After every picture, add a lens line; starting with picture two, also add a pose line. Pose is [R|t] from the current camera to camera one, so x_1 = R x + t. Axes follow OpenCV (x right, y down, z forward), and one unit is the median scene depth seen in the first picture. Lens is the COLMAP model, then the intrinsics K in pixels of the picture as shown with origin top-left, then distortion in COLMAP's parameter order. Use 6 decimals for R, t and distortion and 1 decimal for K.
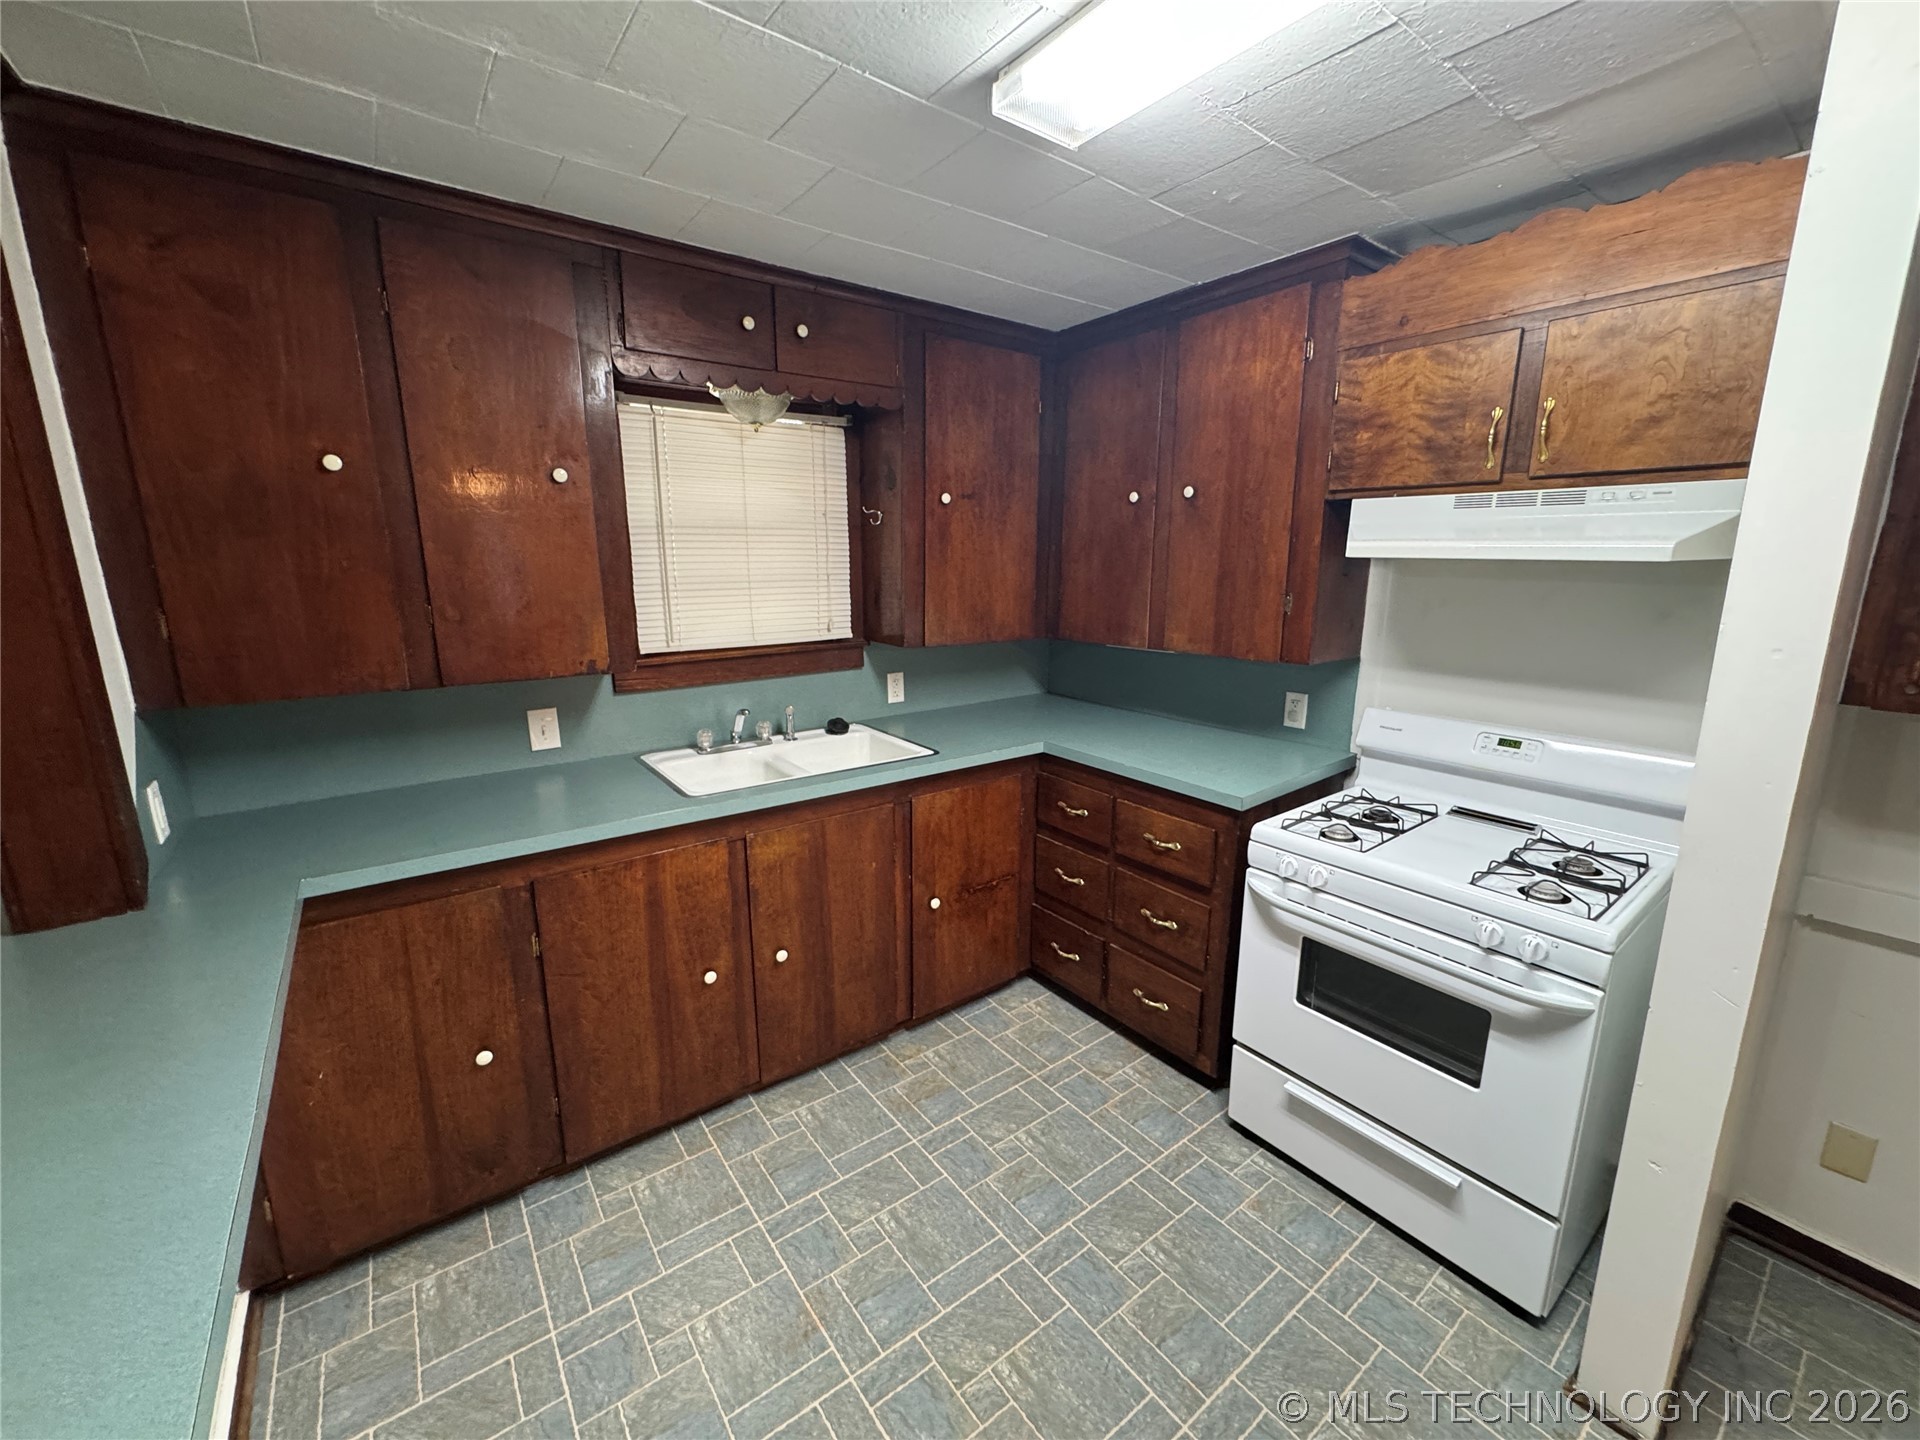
lens RADIAL K [[766.1, 0, 960.0], [0, 766.1, 720.0], [0, 0, 1]] dist [-0.000254, -0.000224]
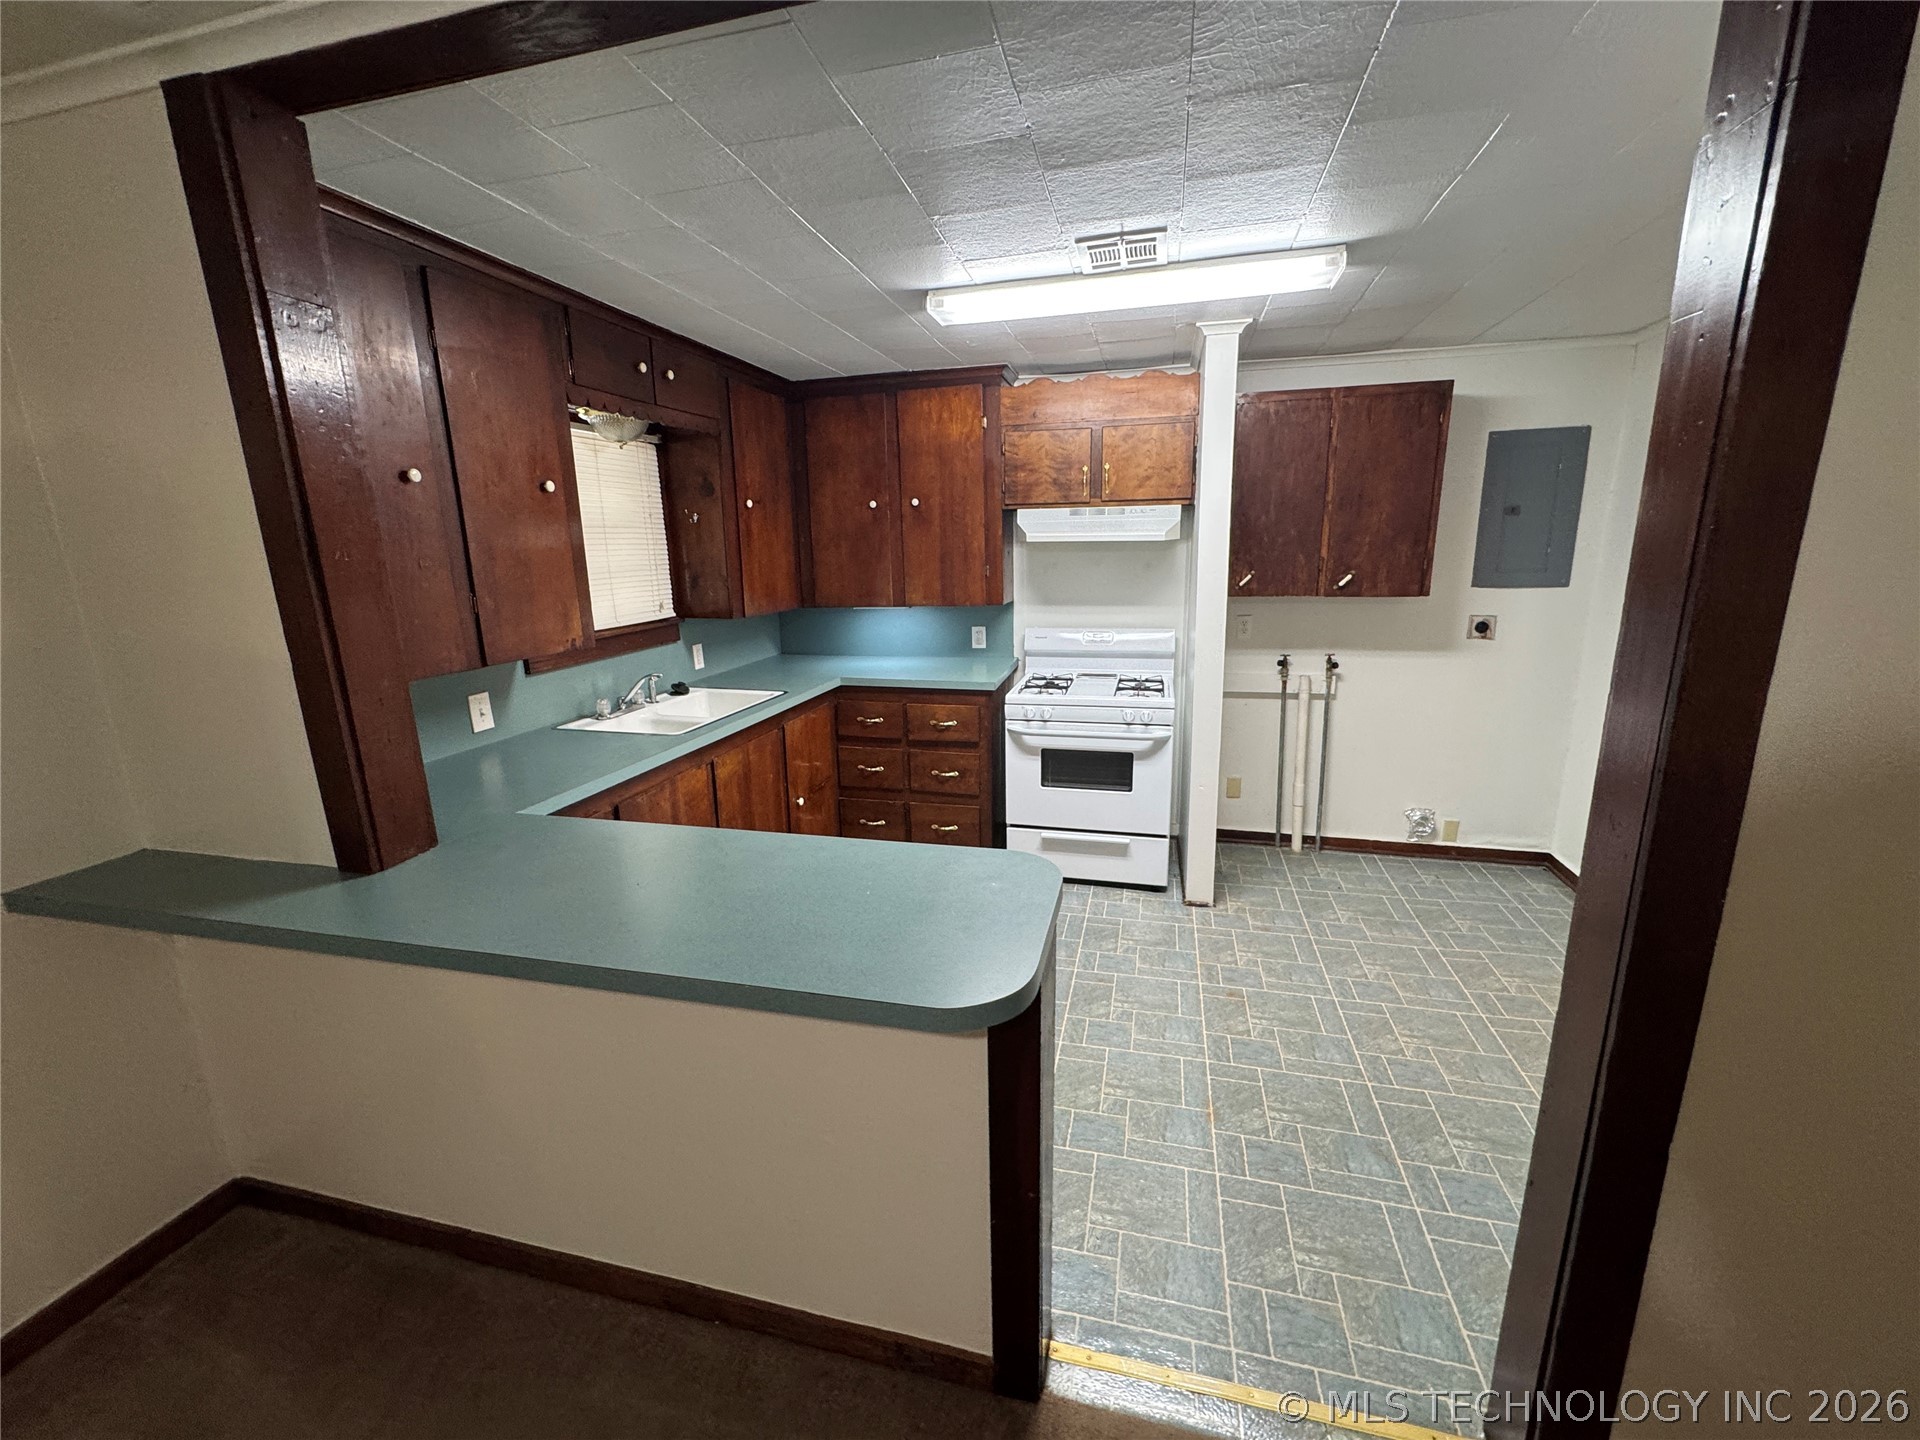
lens RADIAL K [[766.1, 0, 960.0], [0, 766.1, 720.0], [0, 0, 1]] dist [-0.000254, -0.000224]
pose [[0.784123, -0.158565, 0.600006, -0.676795], [0.151689, 0.986453, 0.062457, 0.059860], [-0.601782, 0.042040, 0.797553, -0.297429]]
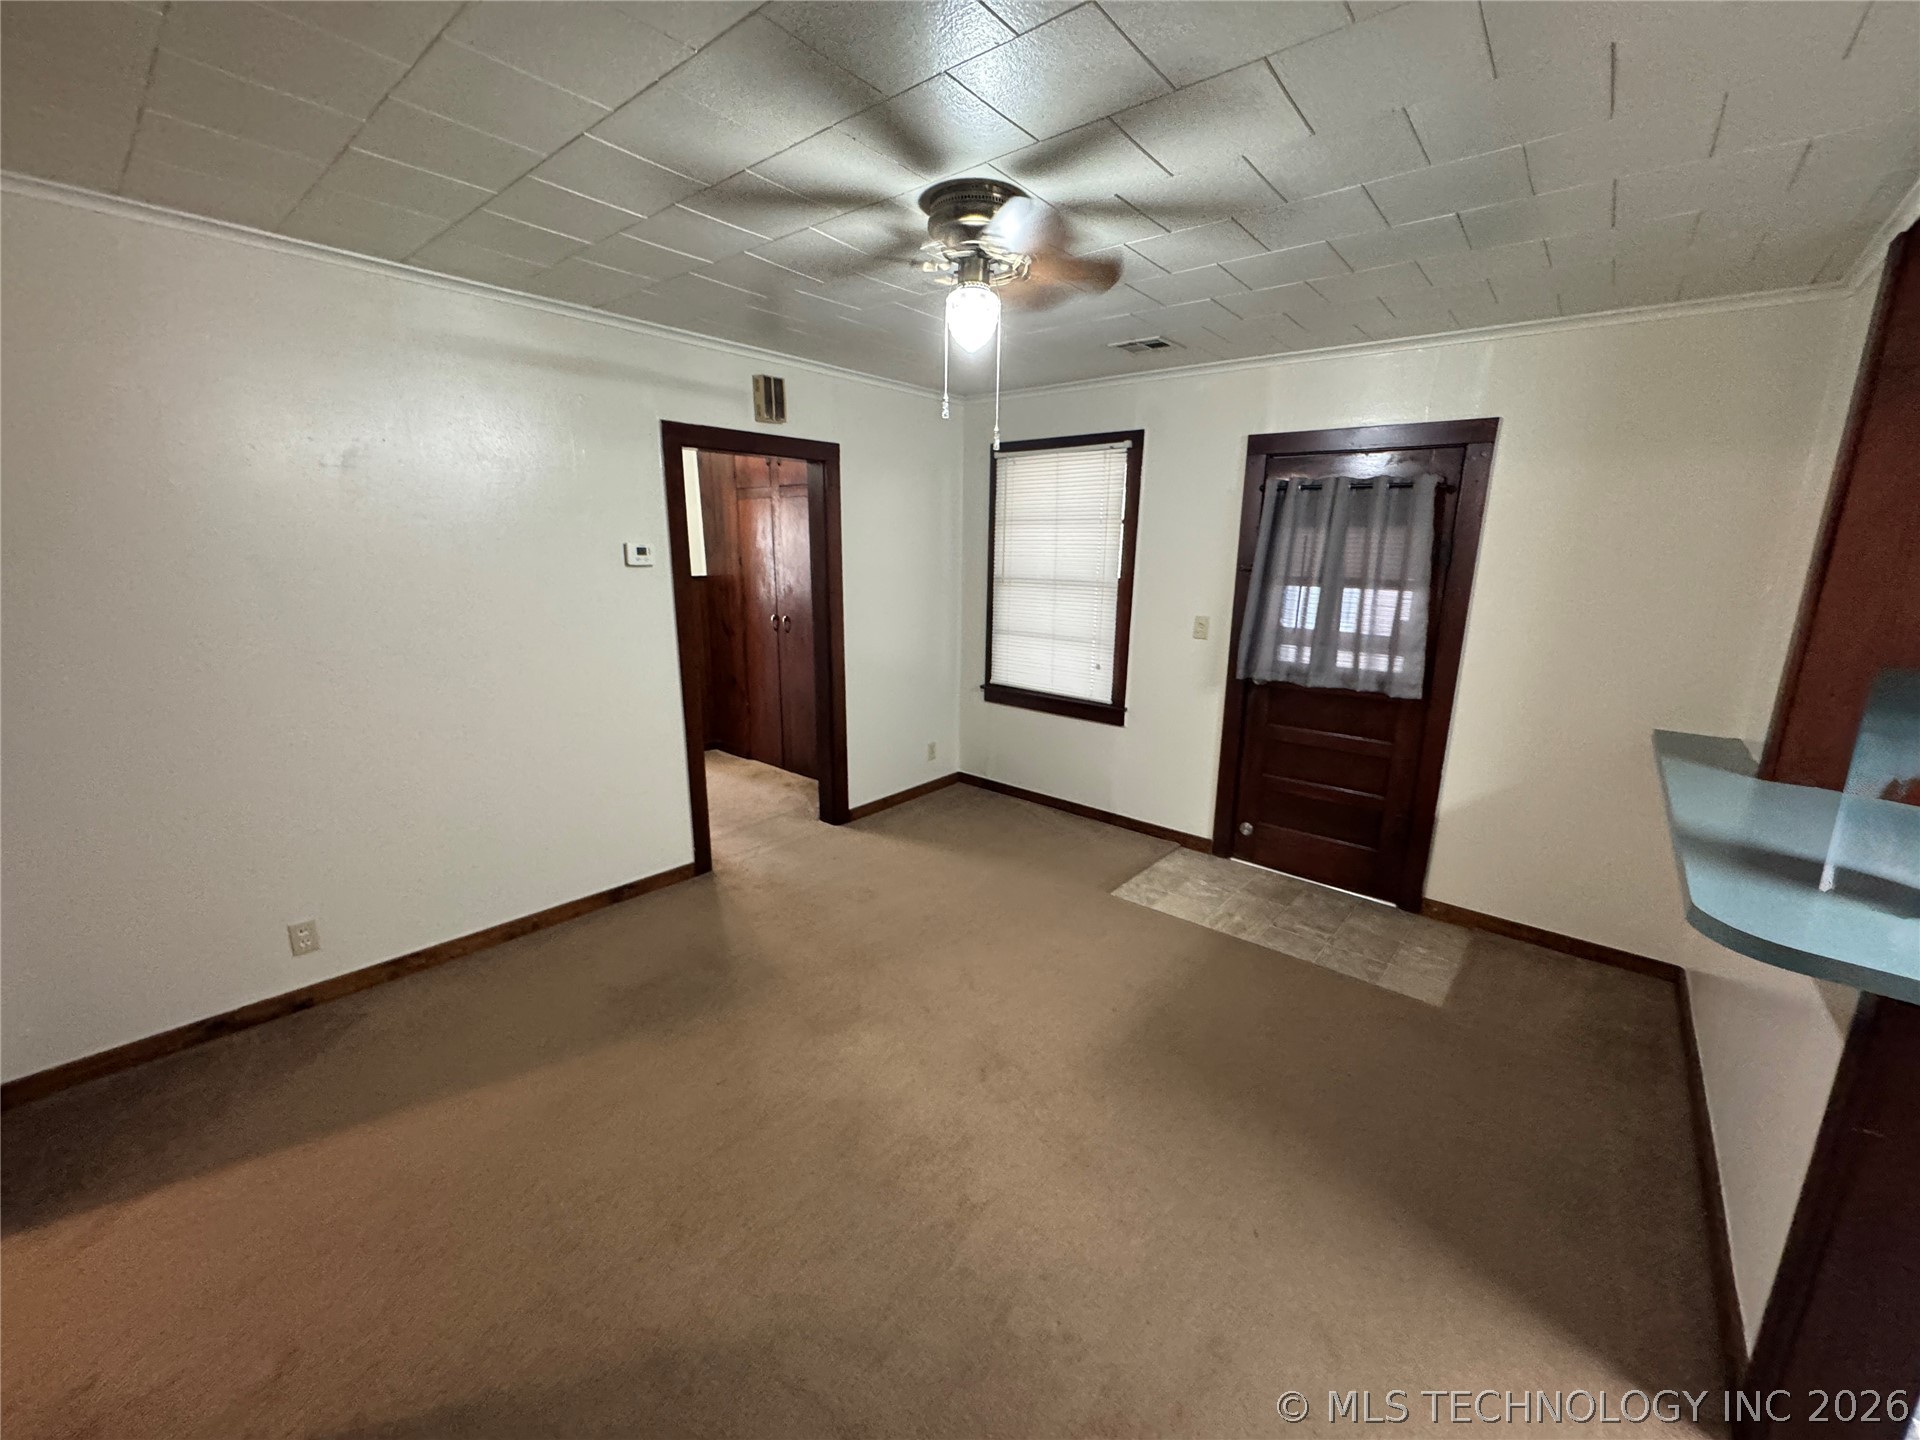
lens RADIAL K [[766.1, 0, 960.0], [0, 766.1, 720.0], [0, 0, 1]] dist [-0.000254, -0.000224]
pose [[0.212898, 0.222012, -0.951517, -0.024154], [-0.219310, 0.959853, 0.174887, 0.141684], [0.952144, 0.171444, 0.253040, -0.638866]]
